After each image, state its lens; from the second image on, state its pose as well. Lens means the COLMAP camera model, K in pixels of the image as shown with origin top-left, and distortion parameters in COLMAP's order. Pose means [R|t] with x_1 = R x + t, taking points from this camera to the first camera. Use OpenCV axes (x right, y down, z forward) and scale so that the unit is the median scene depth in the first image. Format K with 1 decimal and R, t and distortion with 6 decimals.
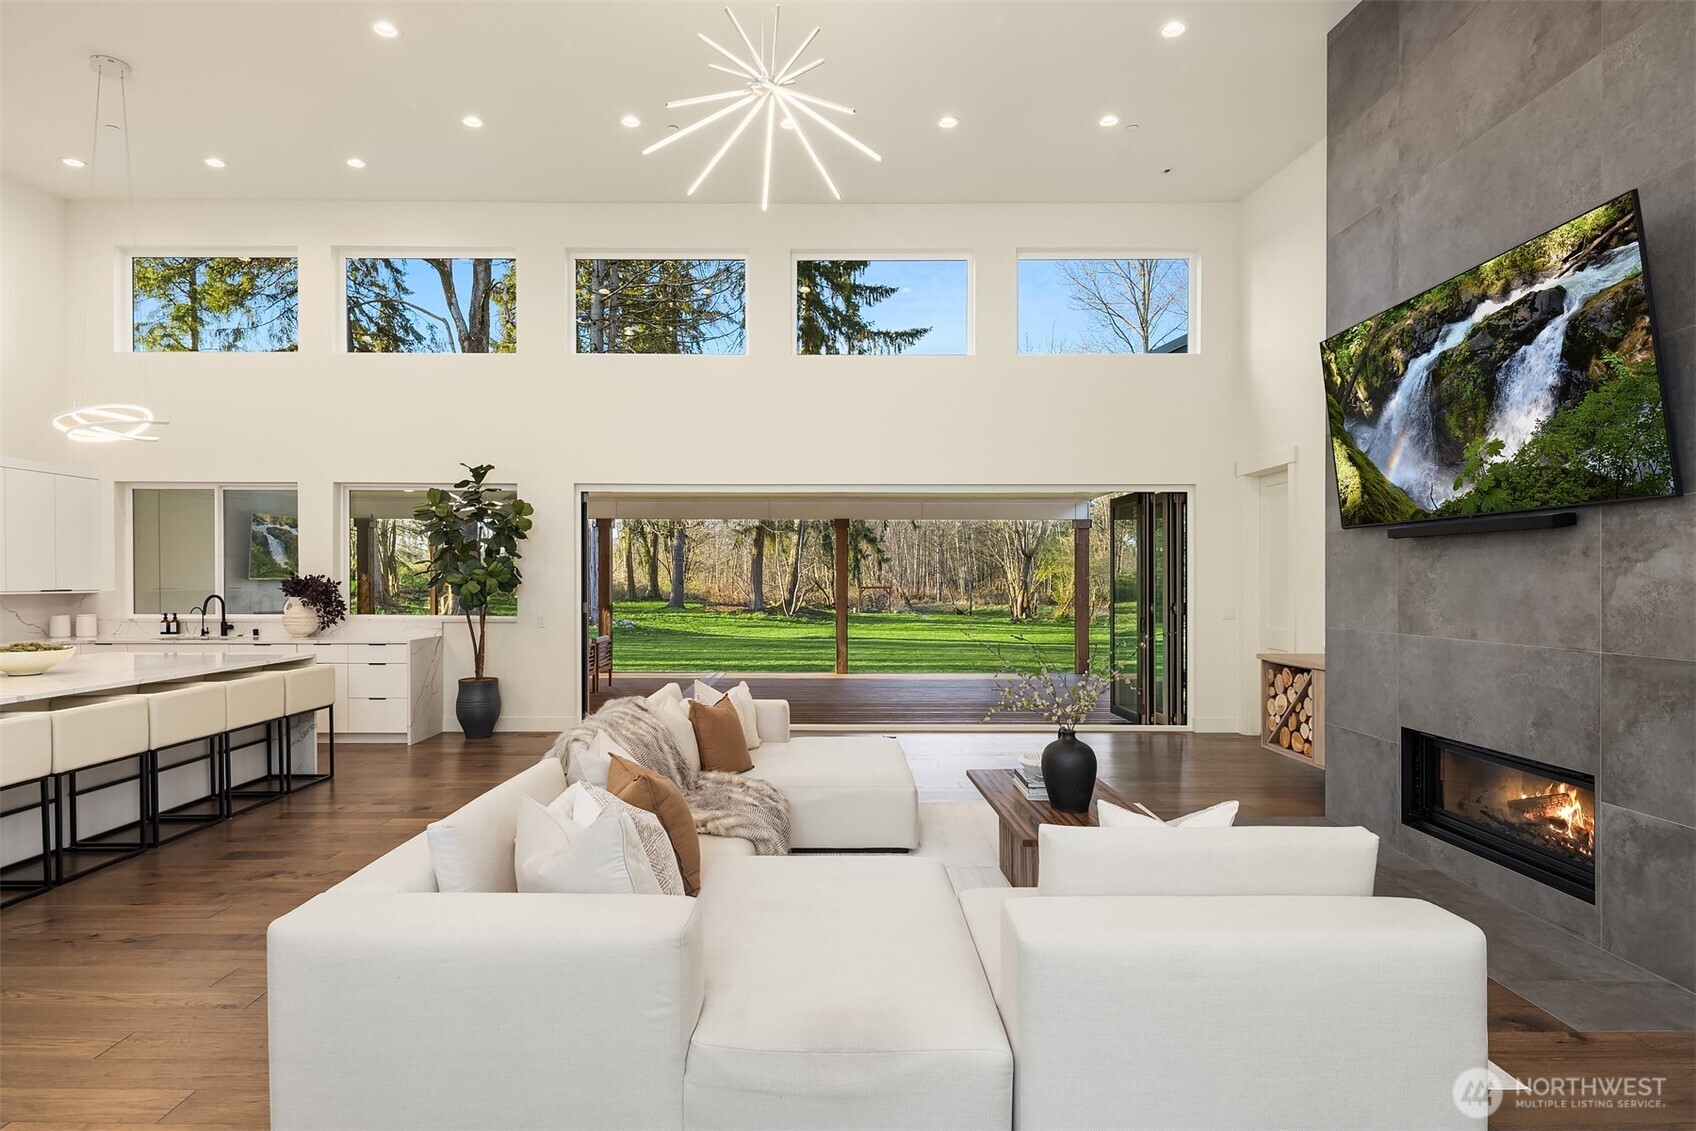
lens RADIAL K [[842.1, 0, 837.9], [0, 842.1, 577.2], [0, 0, 1]] dist [-0.011488, -0.000596]
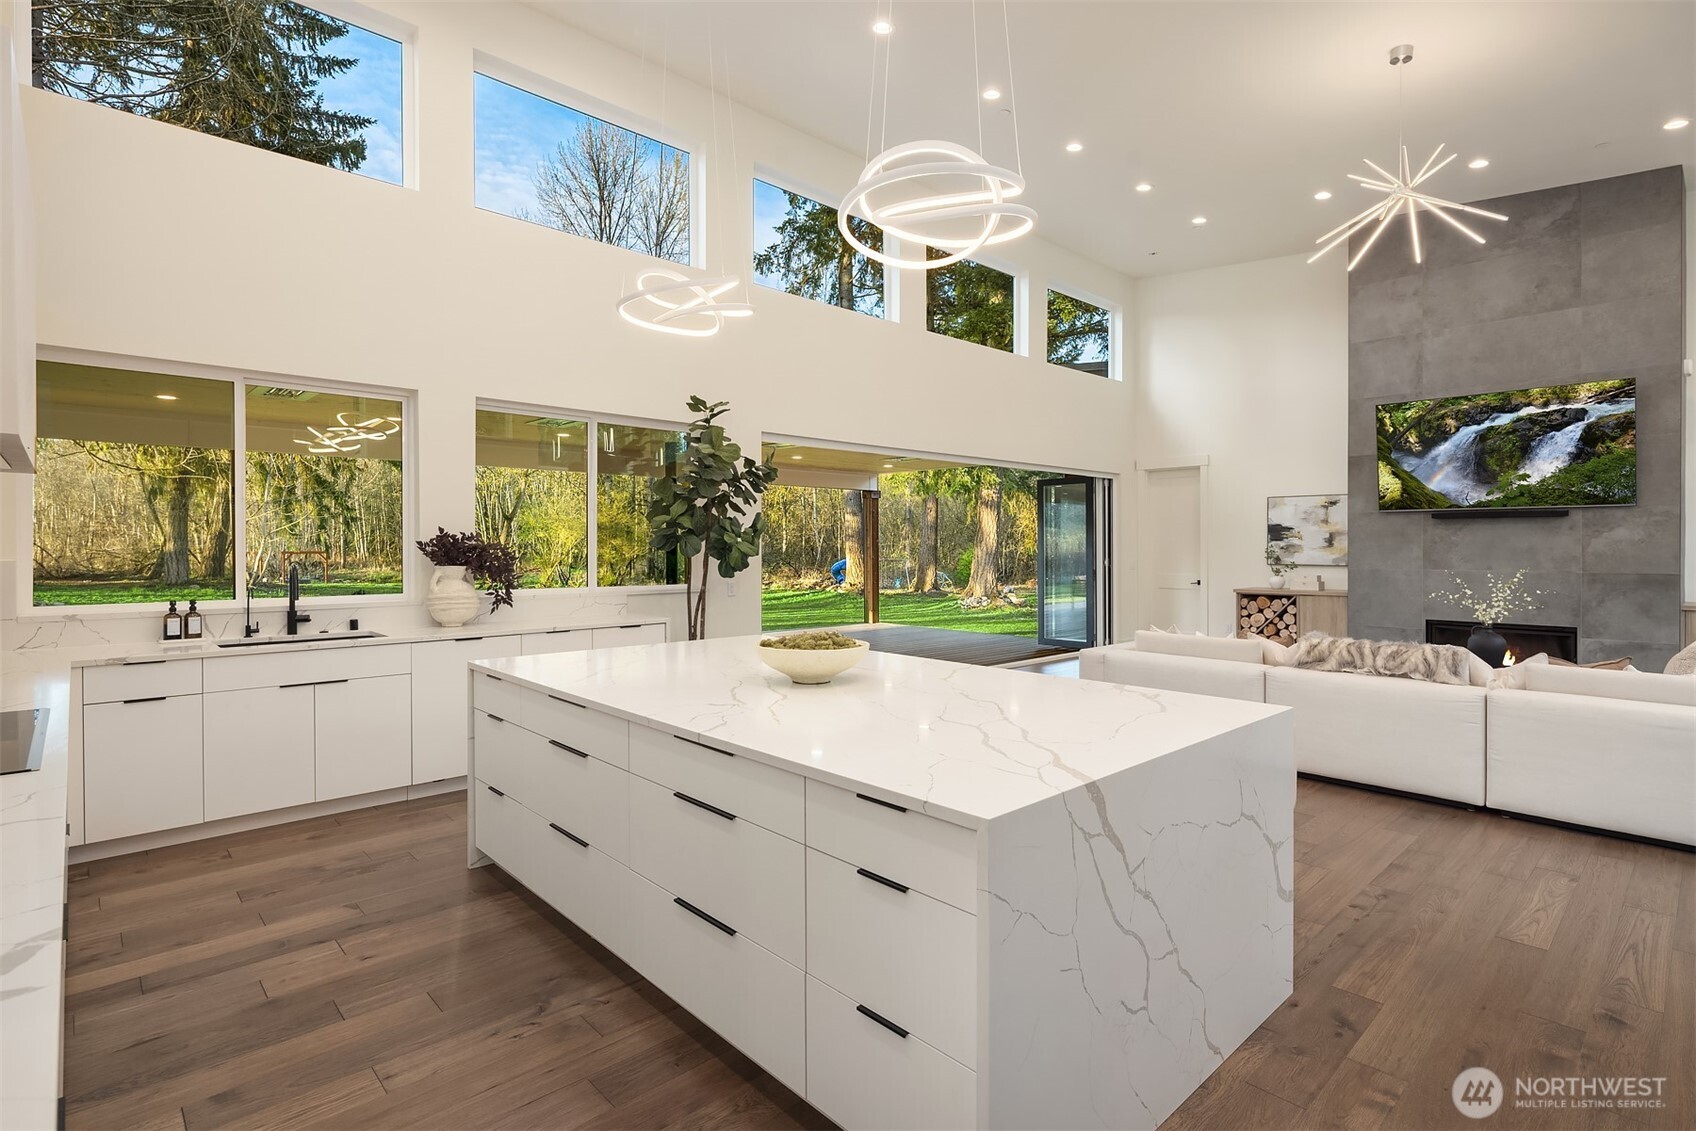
lens RADIAL K [[813.0, 0, 846.2], [0, 813.0, 554.4], [0, 0, 1]] dist [-0.000454, 0.000035]
pose [[0.730044, -0.008426, 0.683348, -1.616730], [-0.000205, 0.999921, 0.012548, 0.011121], [-0.683400, -0.009300, 0.729985, 0.594041]]
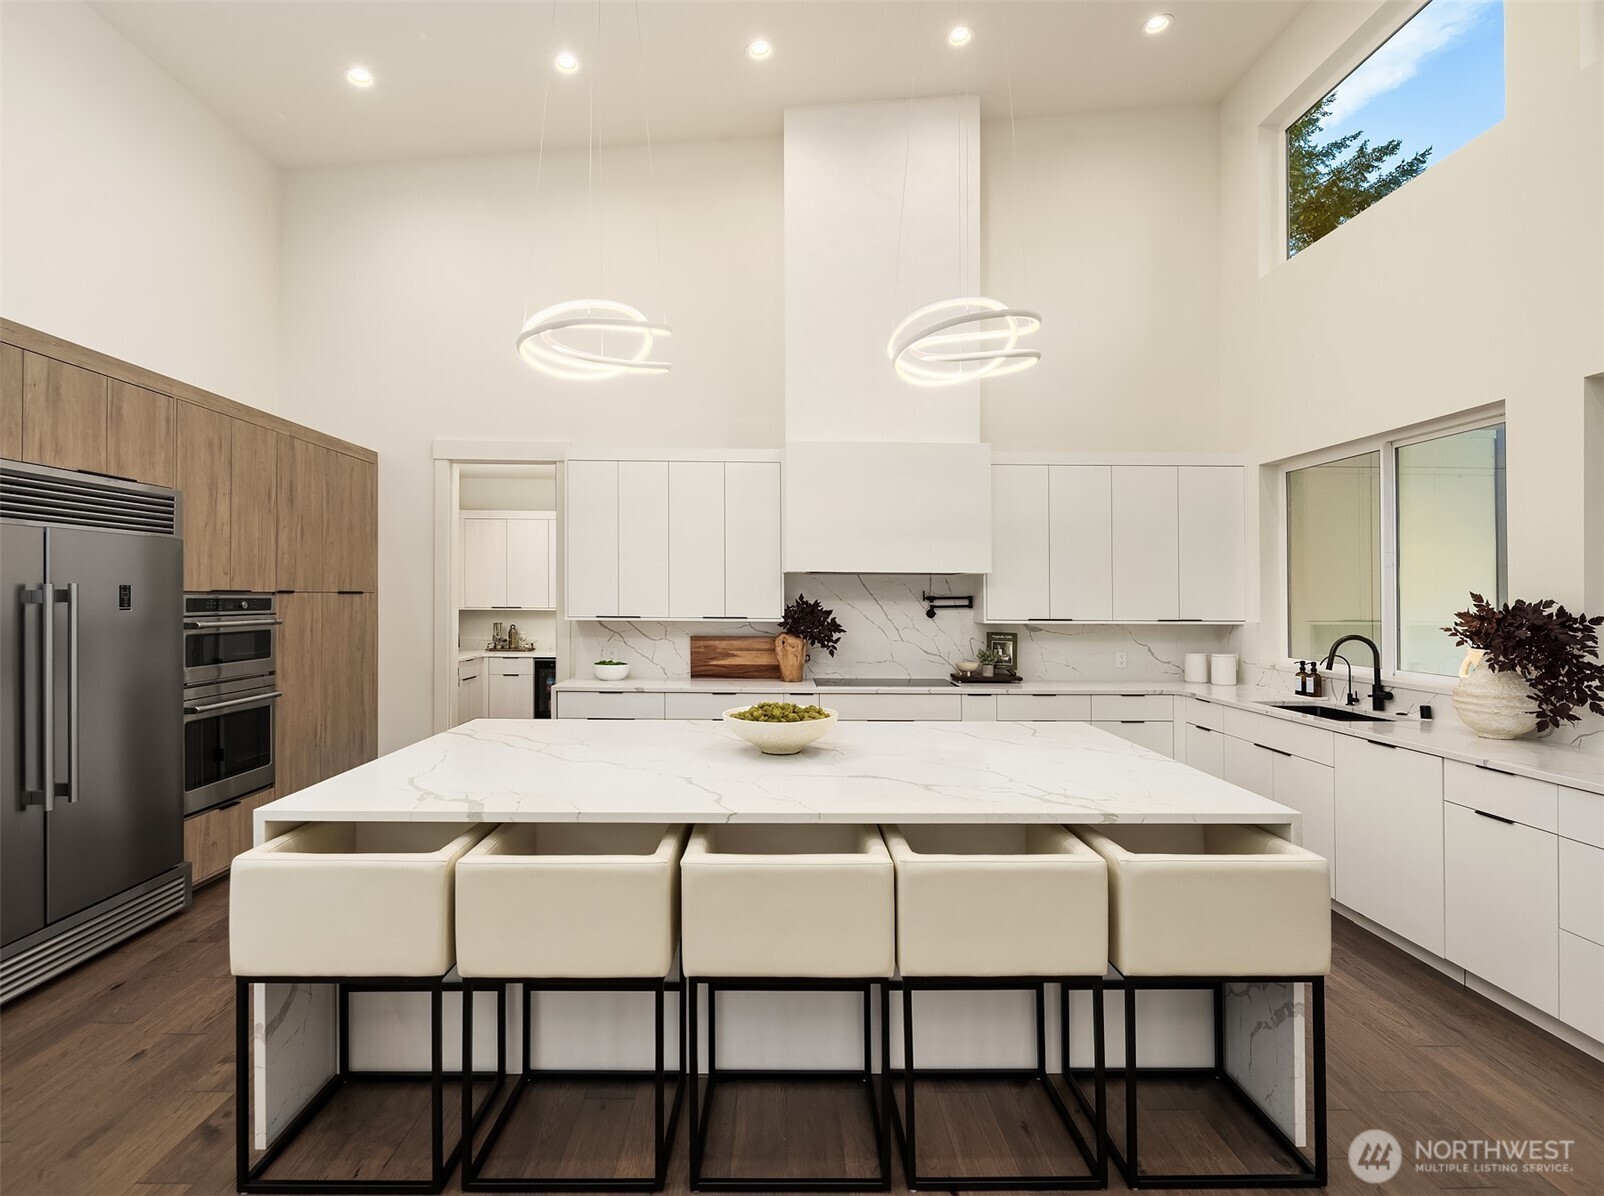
lens RADIAL K [[778.3, 0, 802.0], [0, 778.3, 598.0], [0, 0, 1]] dist [-0.000245, -0.000145]
pose [[0.013923, -0.002701, -0.999899, -0.437202], [-0.005958, 0.999978, -0.002784, -0.000278], [0.999885, 0.005996, 0.013906, 1.180383]]
